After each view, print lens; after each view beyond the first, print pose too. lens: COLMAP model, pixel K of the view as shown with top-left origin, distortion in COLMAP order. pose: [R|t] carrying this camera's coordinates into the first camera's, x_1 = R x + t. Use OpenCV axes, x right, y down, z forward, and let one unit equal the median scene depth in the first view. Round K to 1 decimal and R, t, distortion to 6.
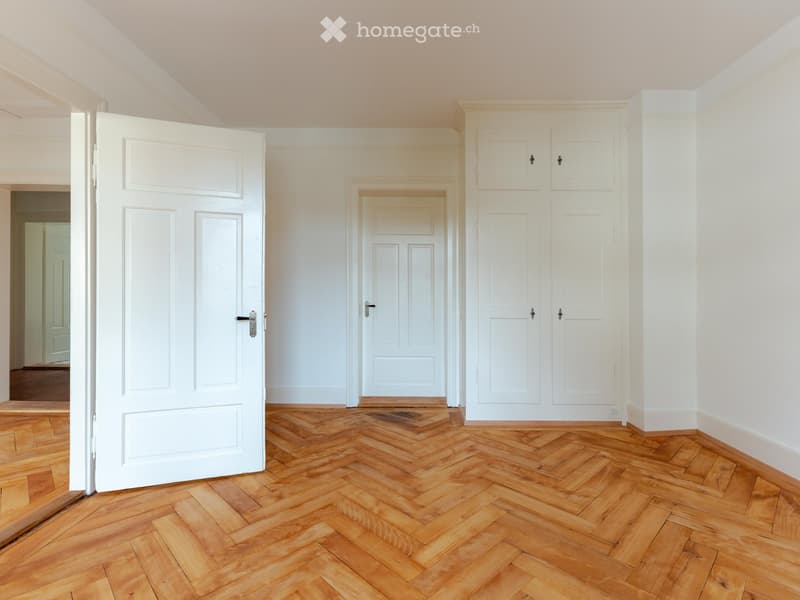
lens RADIAL K [[400.7, 0, 396.8], [0, 400.7, 297.5], [0, 0, 1]] dist [0.001805, -0.000149]
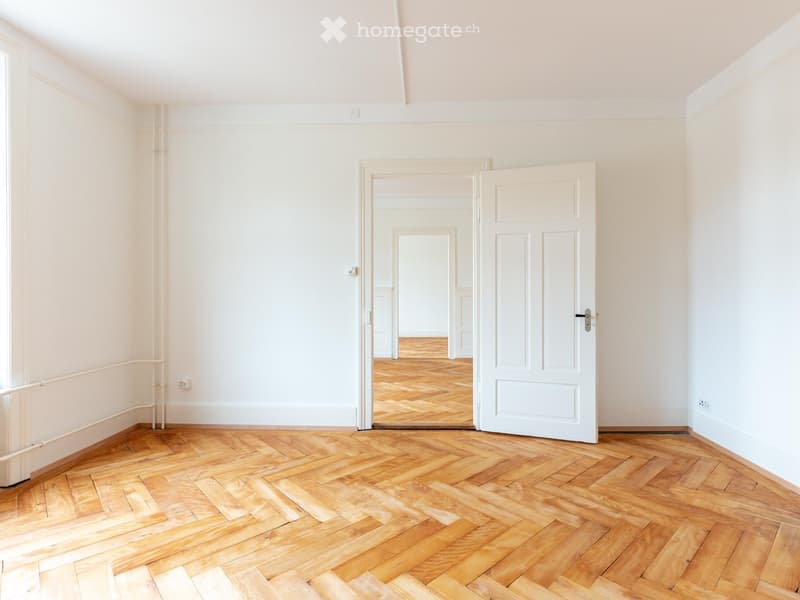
lens RADIAL K [[429.4, 0, 397.1], [0, 429.4, 295.0], [0, 0, 1]] dist [-0.000570, -0.000302]
pose [[-0.047903, 0.005384, -0.998837, 0.872734], [-0.000639, 0.999985, 0.005421, 0.000835], [0.998852, 0.000898, -0.047899, 0.879585]]
